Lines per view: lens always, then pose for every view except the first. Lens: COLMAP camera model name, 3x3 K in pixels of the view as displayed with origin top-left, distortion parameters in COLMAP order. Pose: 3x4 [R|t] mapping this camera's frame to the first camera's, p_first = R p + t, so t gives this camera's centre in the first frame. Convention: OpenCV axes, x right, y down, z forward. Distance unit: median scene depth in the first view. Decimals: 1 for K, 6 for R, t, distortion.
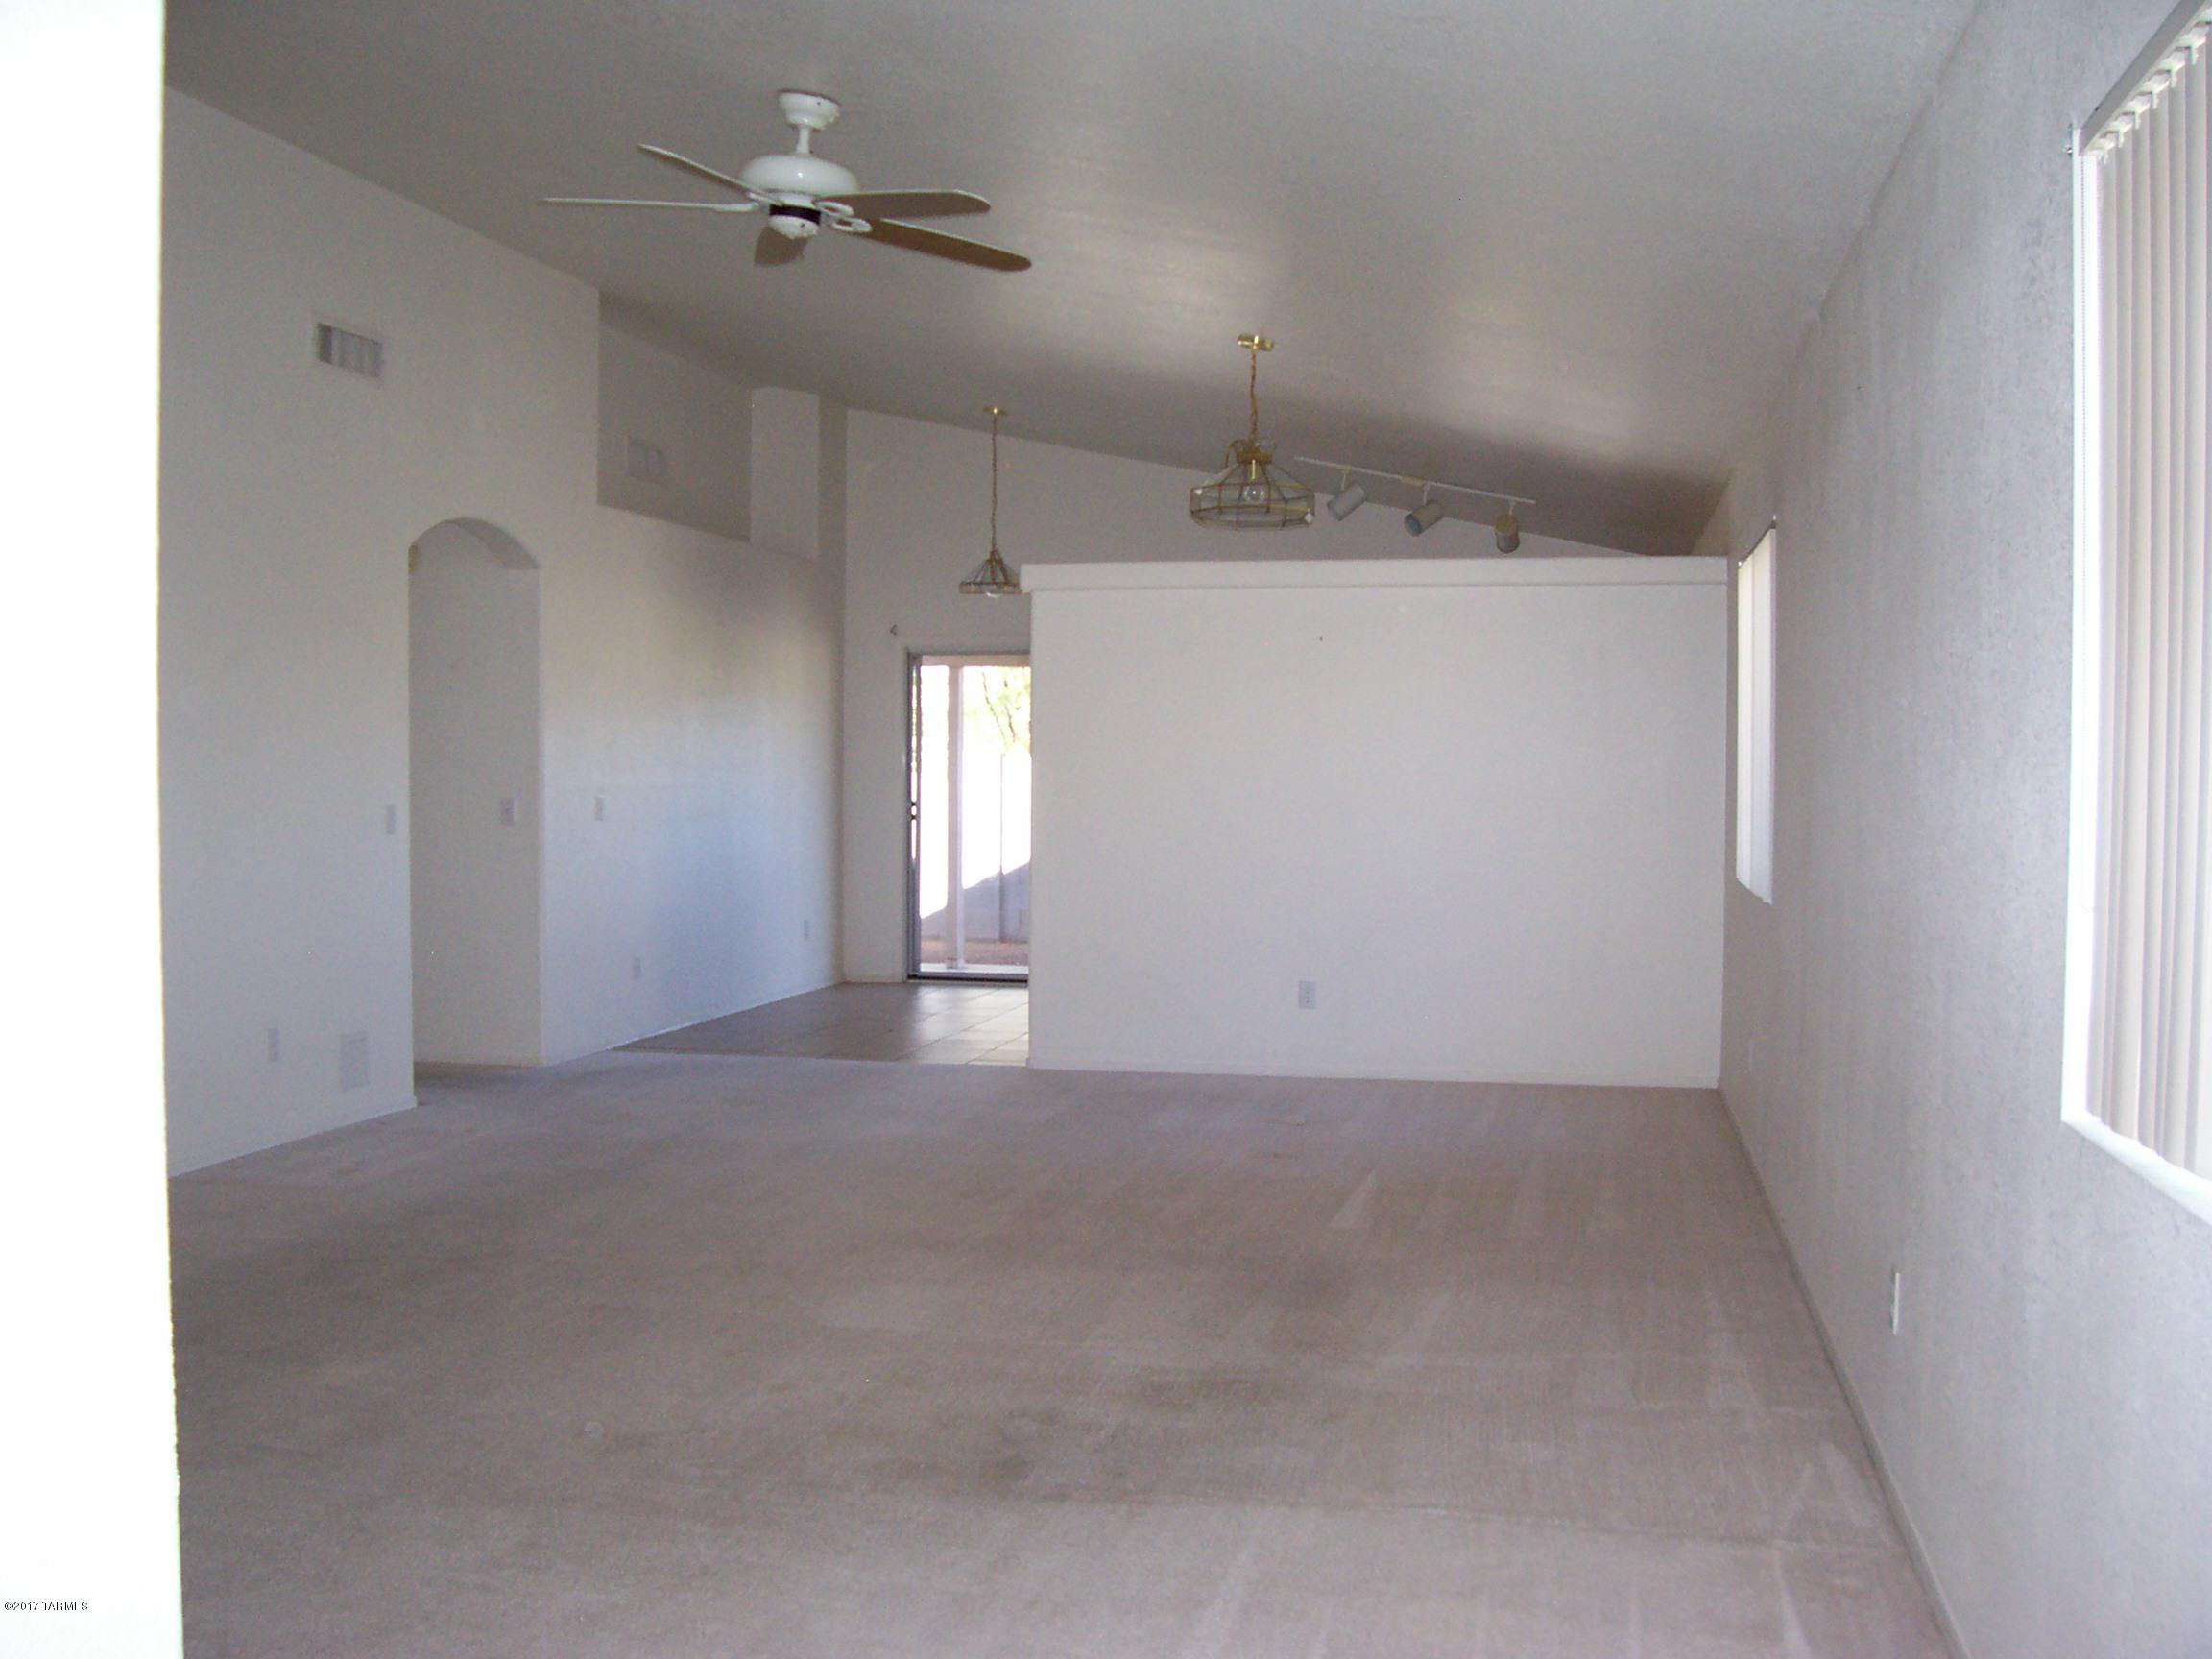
lens RADIAL K [[2222.3, 0, 1107.7], [0, 2222.3, 823.8], [0, 0, 1]] dist [-0.084641, 0.000000]
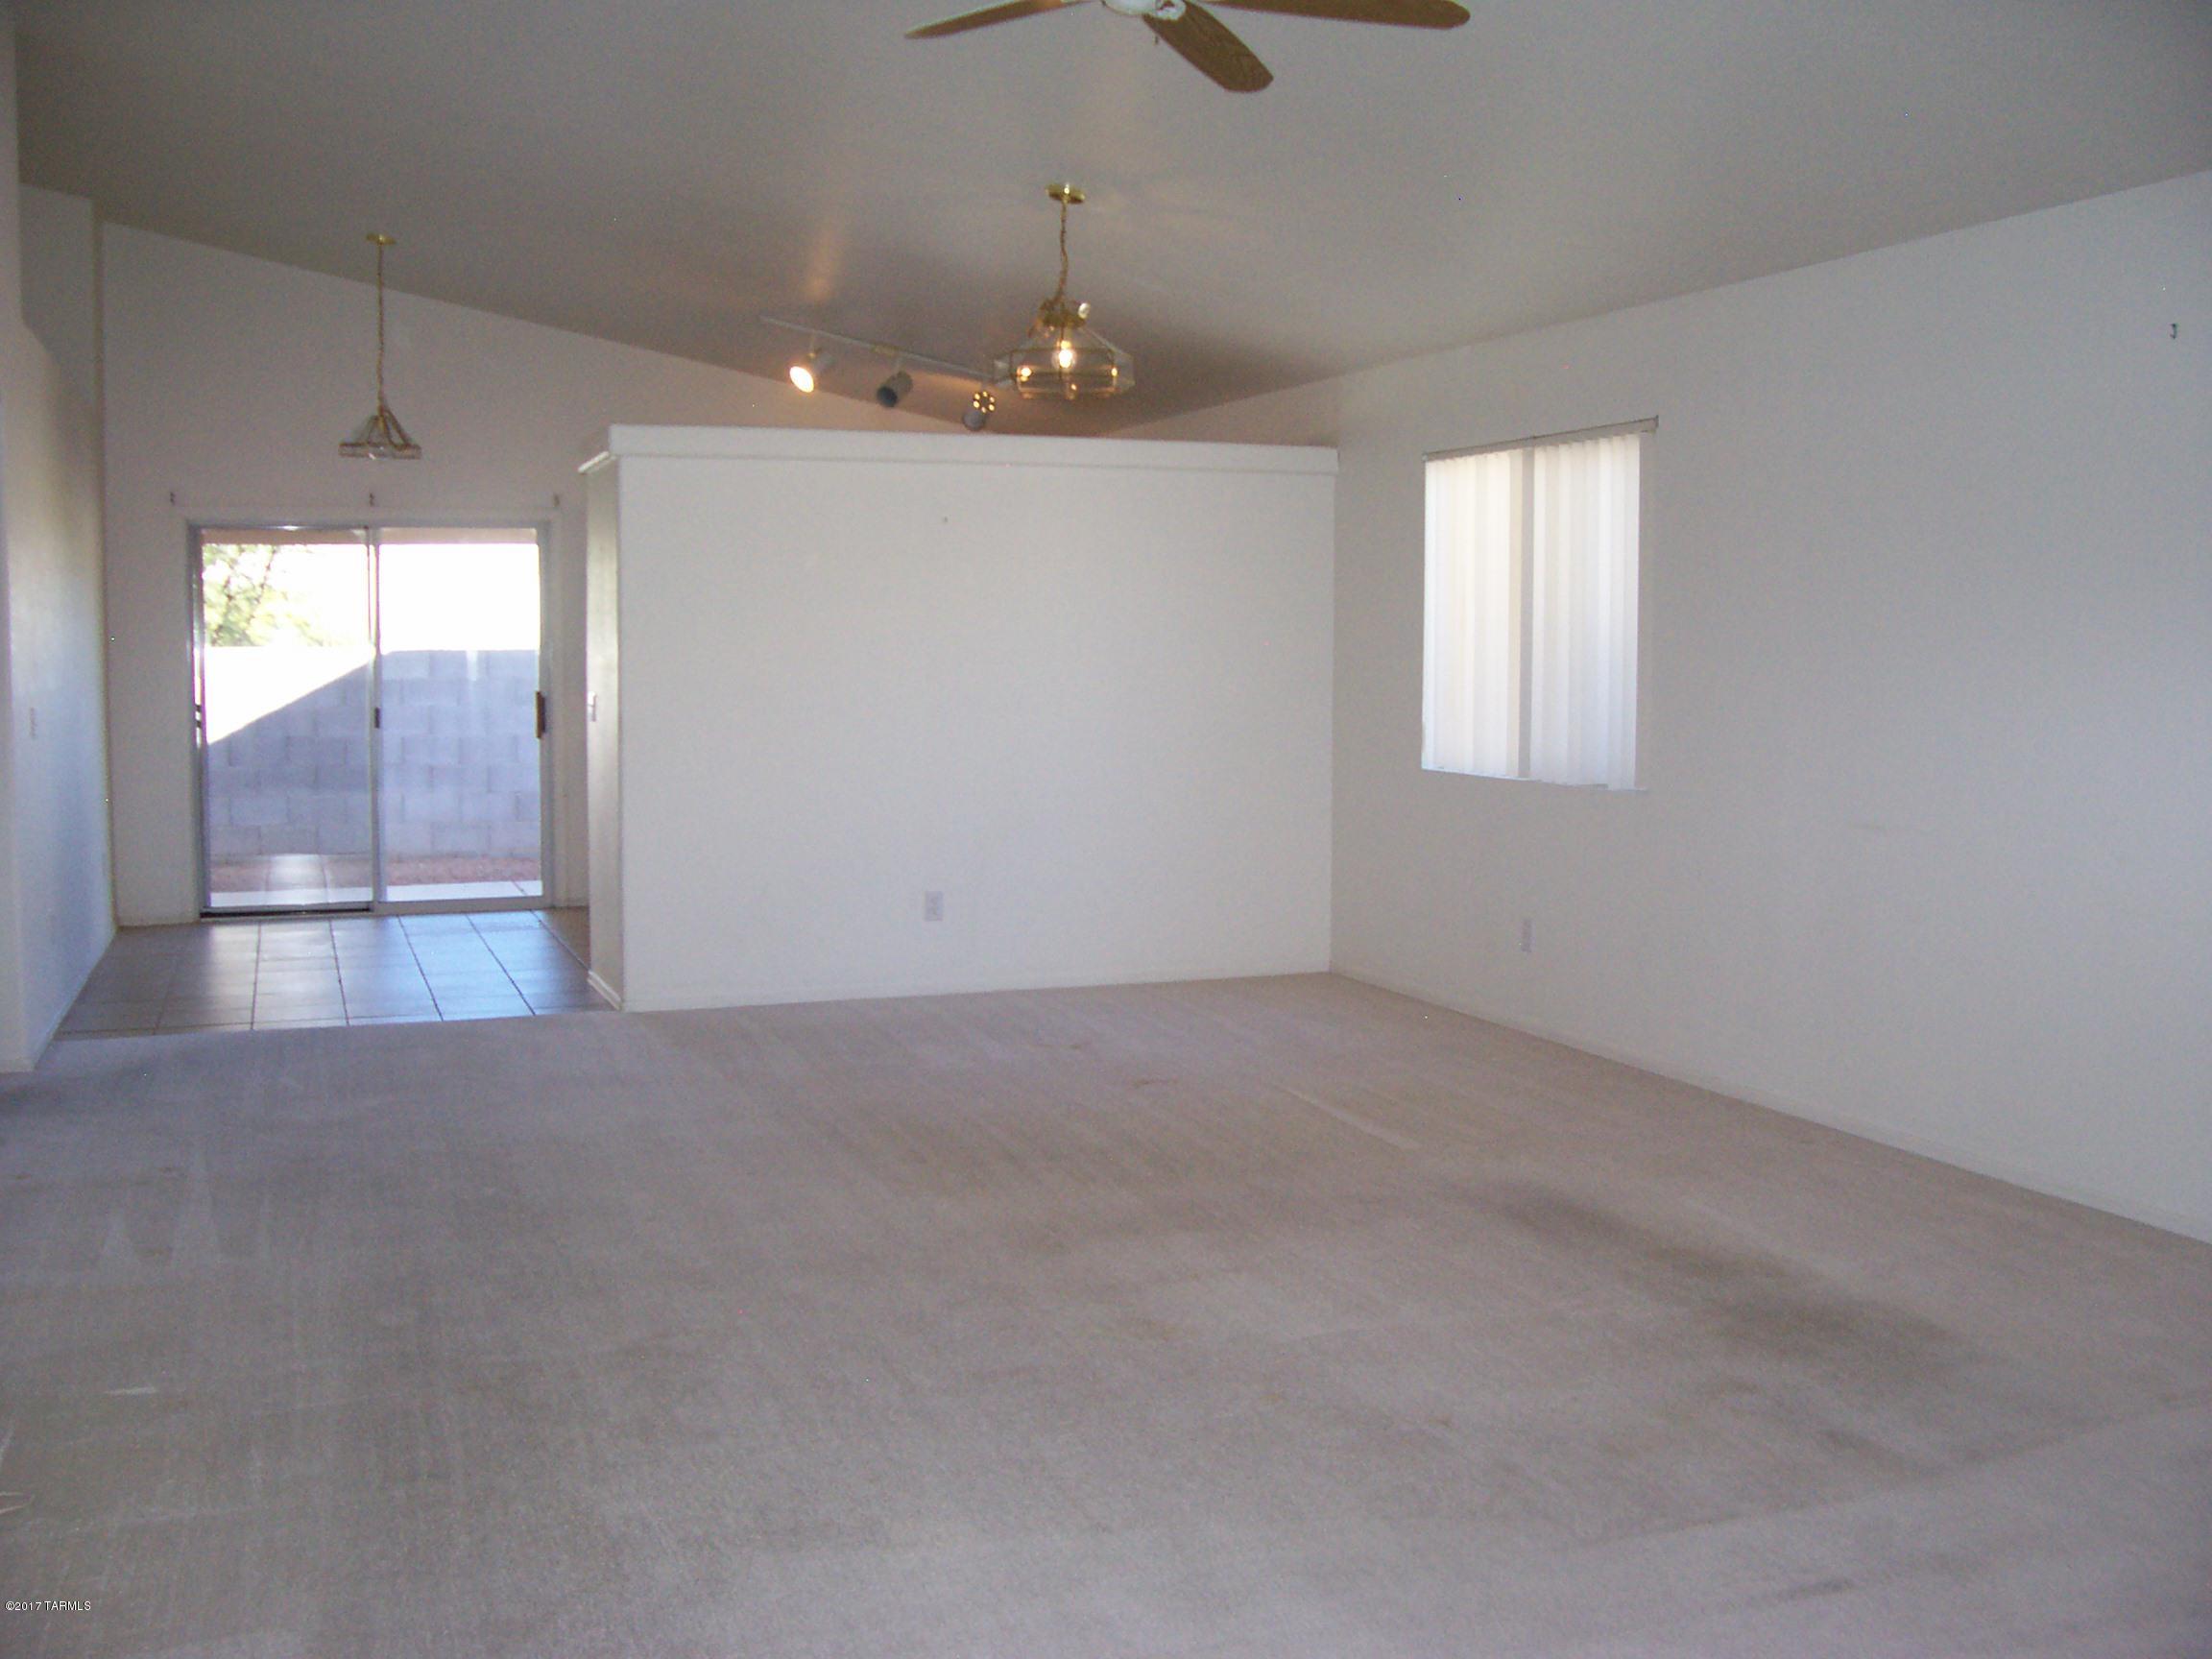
lens RADIAL K [[2222.3, 0, 1104.5], [0, 2222.3, 834.8], [0, 0, 1]] dist [-0.084641, 0.000000]
pose [[0.849105, -0.055248, 0.525327, -0.262767], [0.022566, 0.997401, 0.068421, -0.011205], [-0.527741, -0.046243, 0.848145, 0.138184]]
